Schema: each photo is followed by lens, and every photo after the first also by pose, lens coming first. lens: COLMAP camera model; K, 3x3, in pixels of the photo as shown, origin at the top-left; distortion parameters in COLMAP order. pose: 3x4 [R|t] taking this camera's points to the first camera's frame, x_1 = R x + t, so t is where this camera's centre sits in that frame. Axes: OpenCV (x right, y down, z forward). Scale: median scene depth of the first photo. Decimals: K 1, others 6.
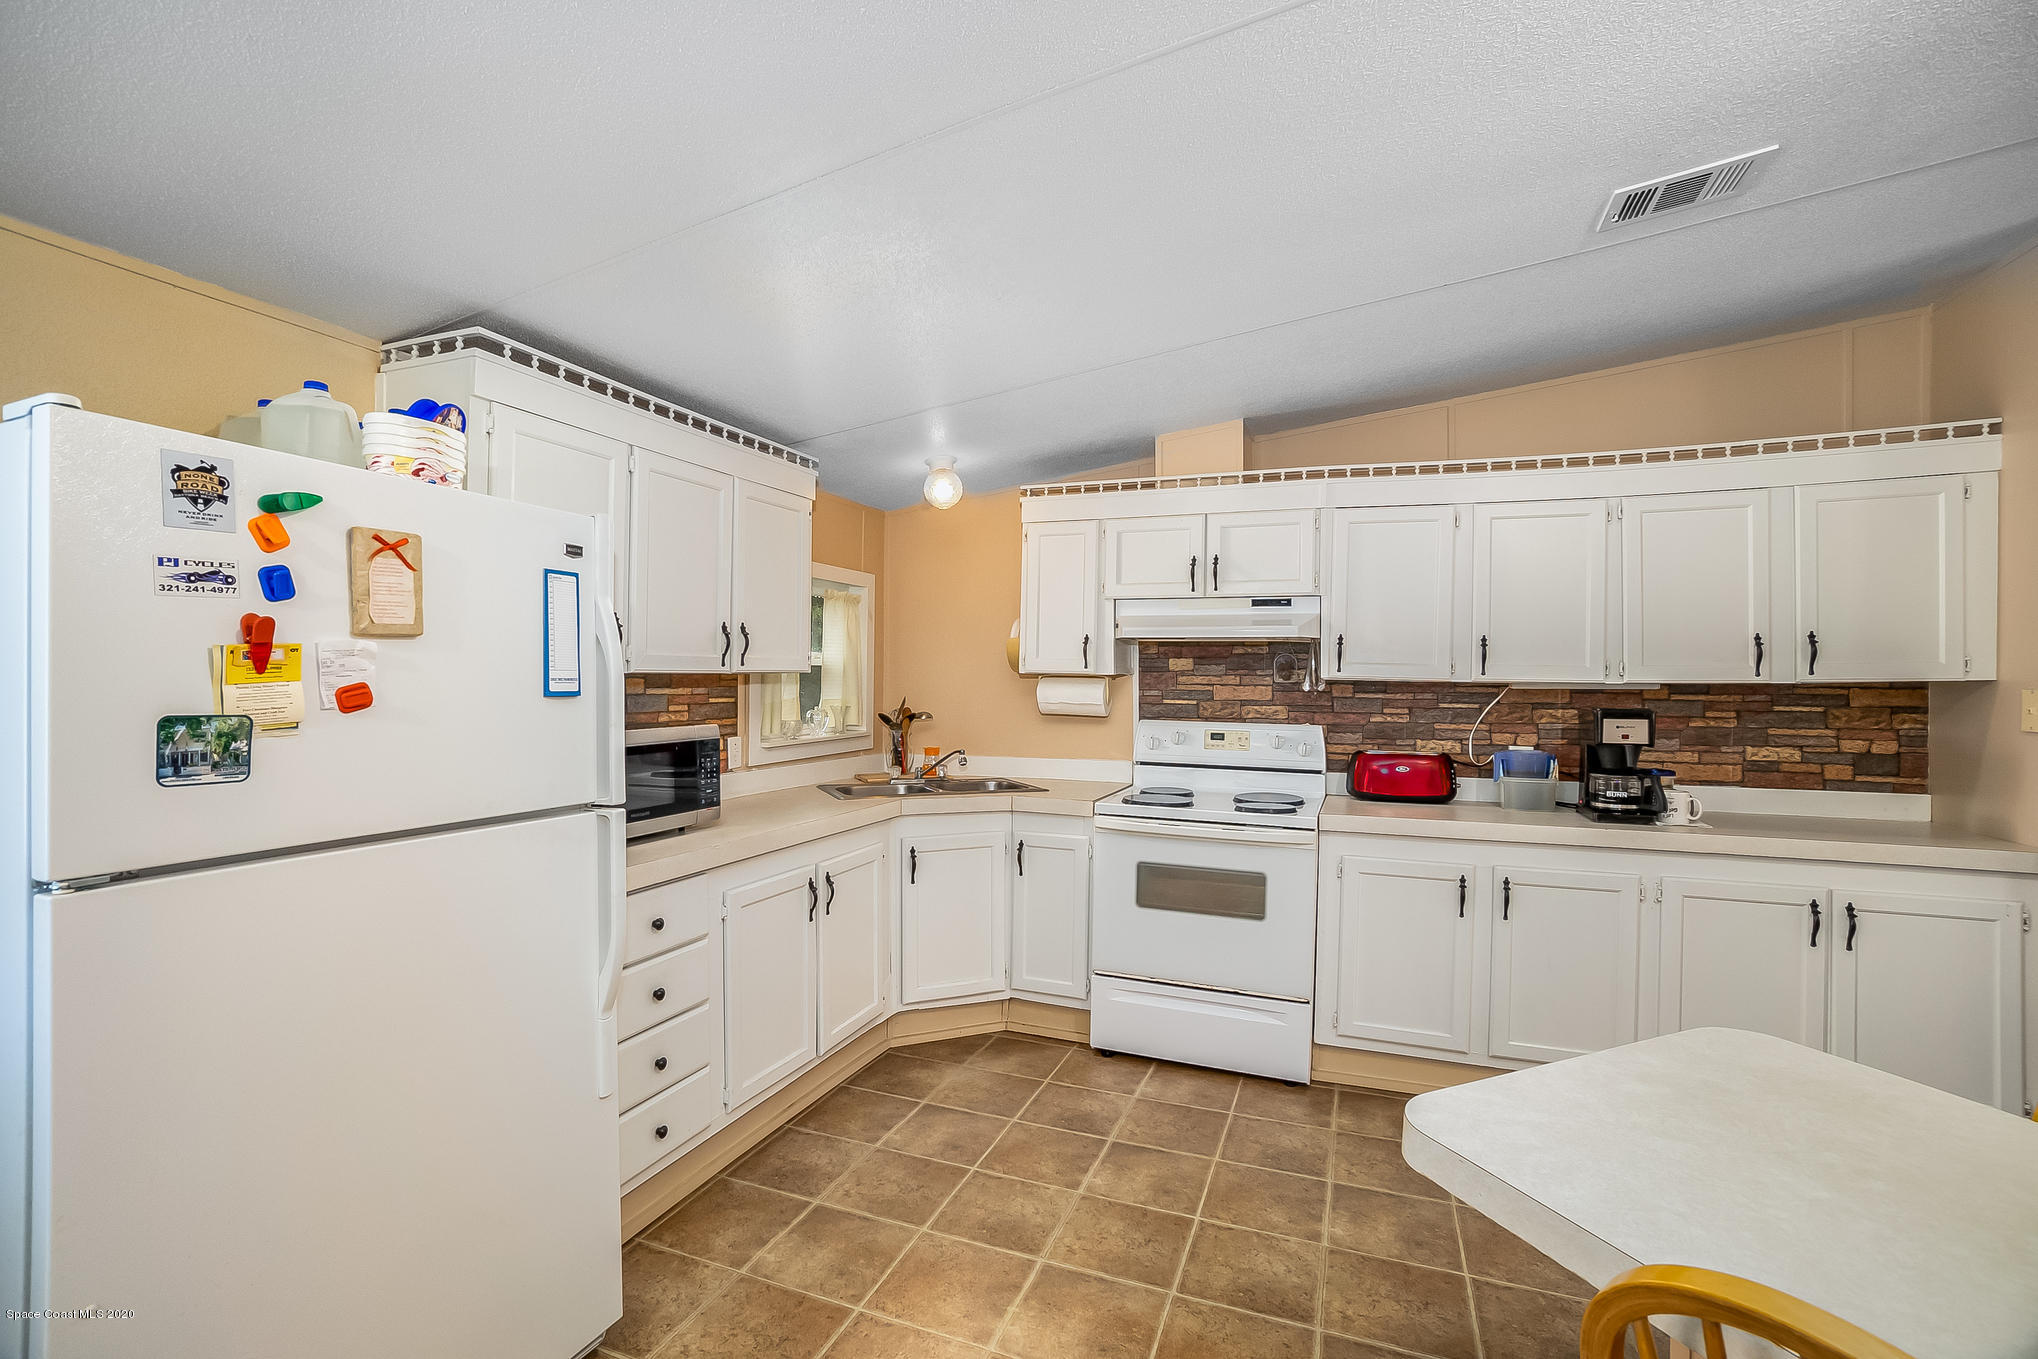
lens RADIAL K [[925.5, 0, 1018.2], [0, 925.5, 684.6], [0, 0, 1]] dist [-0.064416, 0.024322]
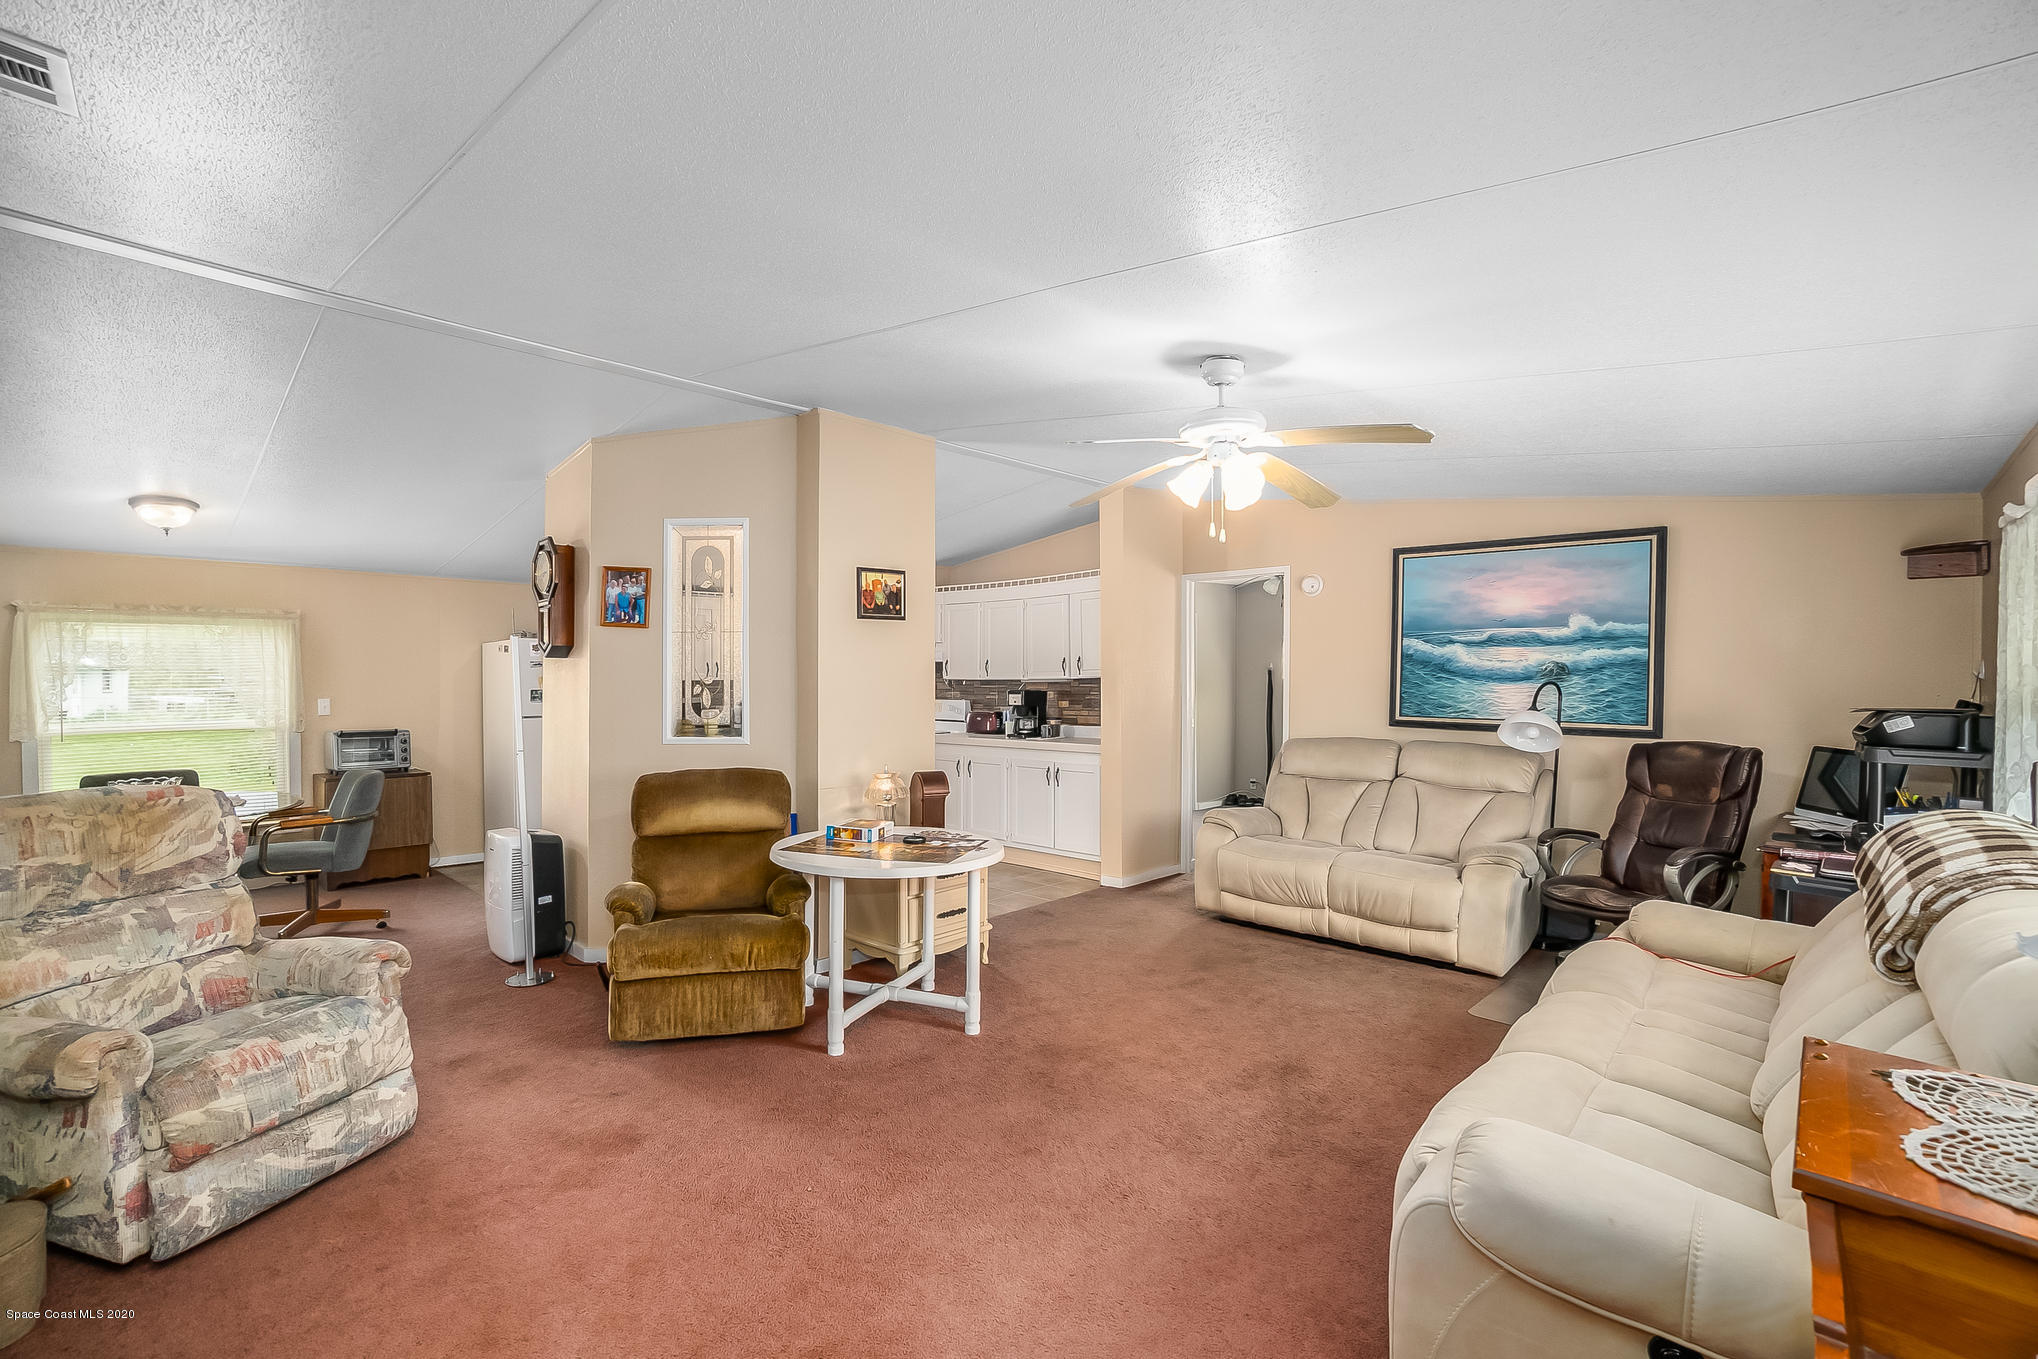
lens RADIAL K [[925.5, 0, 1018.2], [0, 925.5, 684.6], [0, 0, 1]] dist [-0.064416, 0.024322]
pose [[0.939560, -0.005614, -0.342339, 1.254974], [0.003687, 0.999973, -0.006280, 0.021786], [0.342365, 0.004638, 0.939556, -1.070366]]
